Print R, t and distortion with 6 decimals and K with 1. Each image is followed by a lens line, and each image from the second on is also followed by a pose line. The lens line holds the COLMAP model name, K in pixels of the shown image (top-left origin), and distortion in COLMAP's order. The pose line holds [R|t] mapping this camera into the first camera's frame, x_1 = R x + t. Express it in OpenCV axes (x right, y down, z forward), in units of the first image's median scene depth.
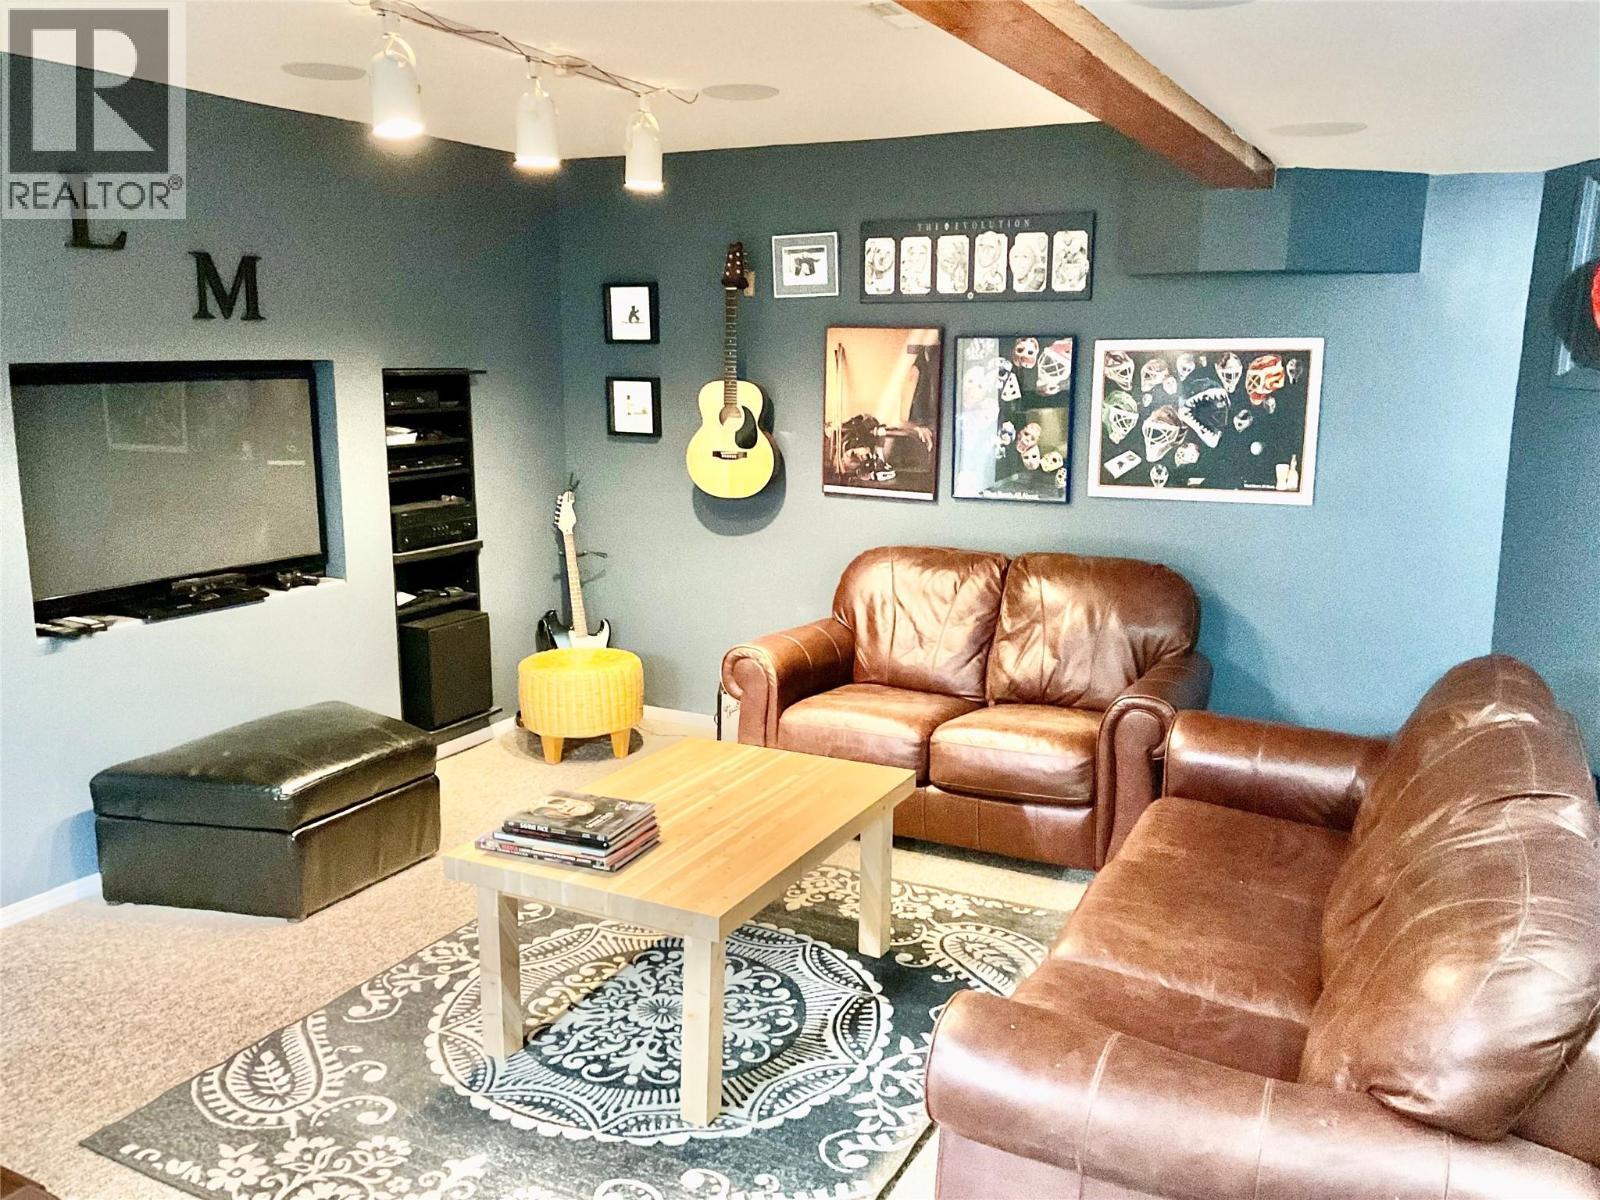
lens RADIAL K [[1344.8, 0, 801.4], [0, 1344.8, 608.7], [0, 0, 1]] dist [0.070024, -0.081617]
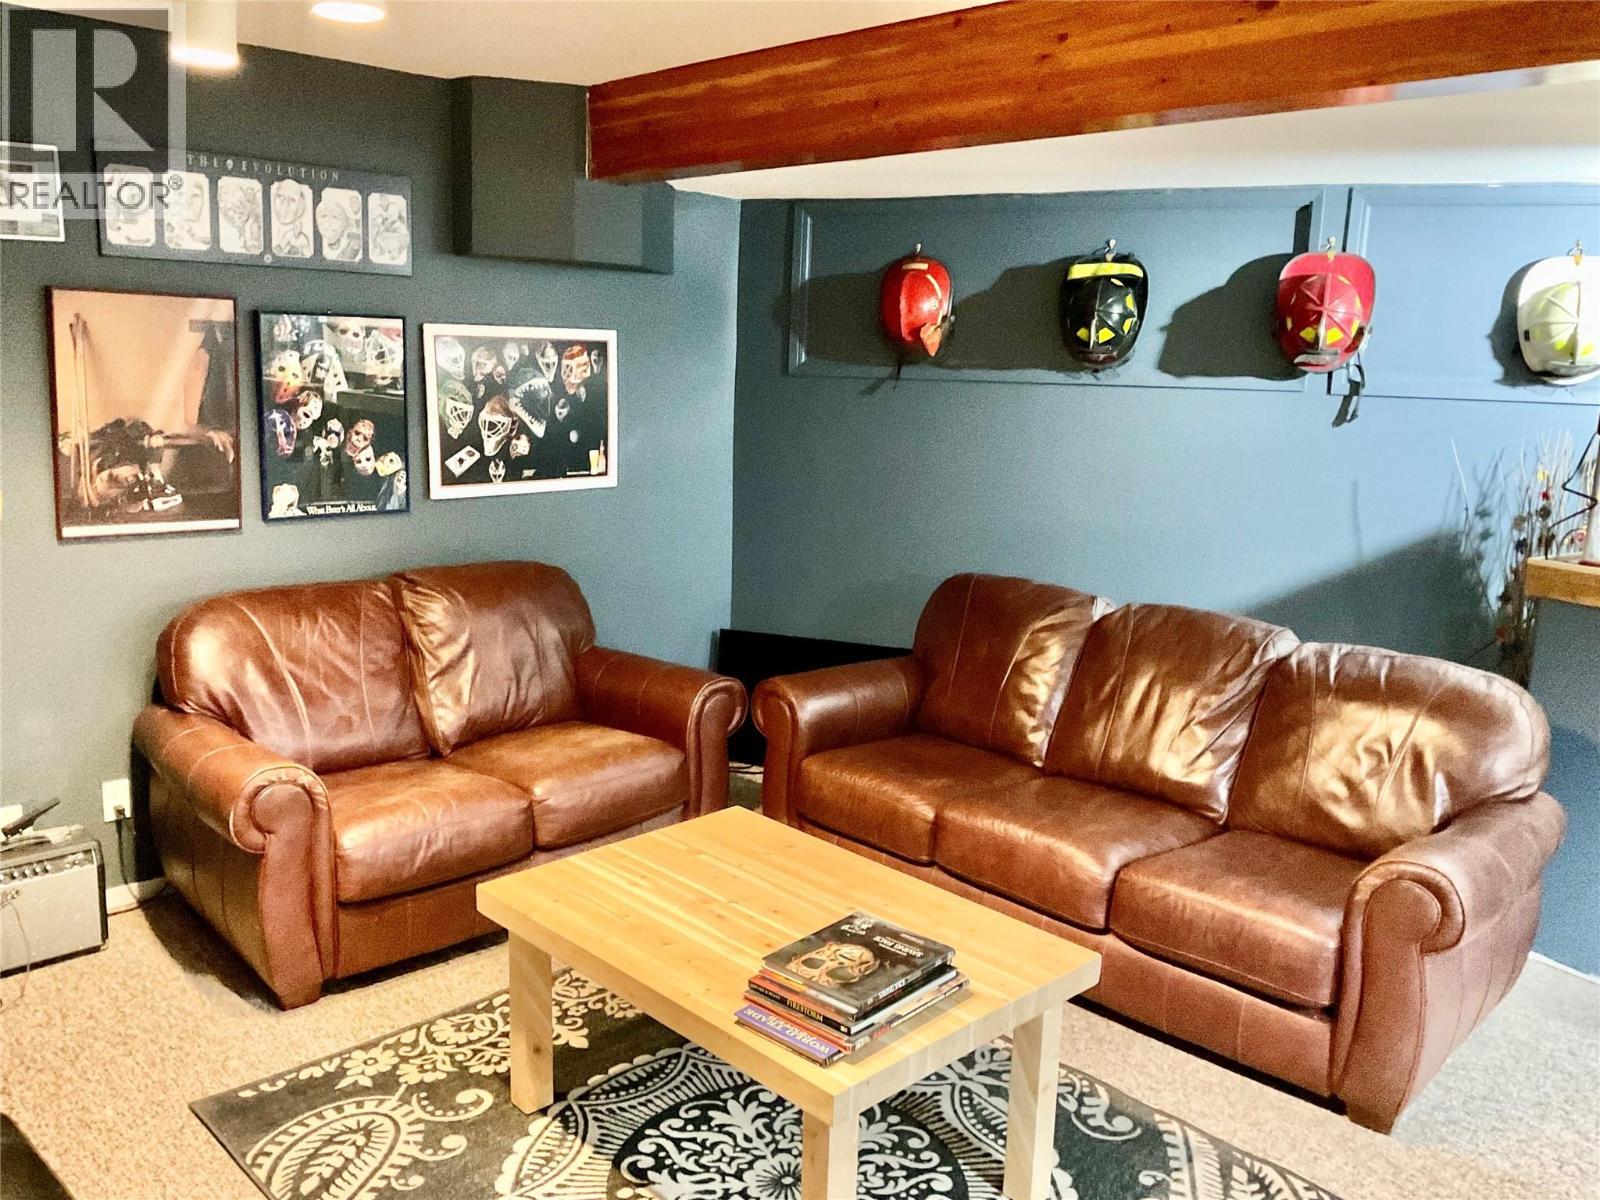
lens RADIAL K [[1344.8, 0, 807.6], [0, 1344.8, 595.0], [0, 0, 1]] dist [0.070024, -0.081617]
pose [[0.301285, -0.168371, 0.938551, -0.568056], [0.150344, 0.980364, 0.127610, -0.100609], [-0.941607, 0.102658, 0.320683, 0.501668]]
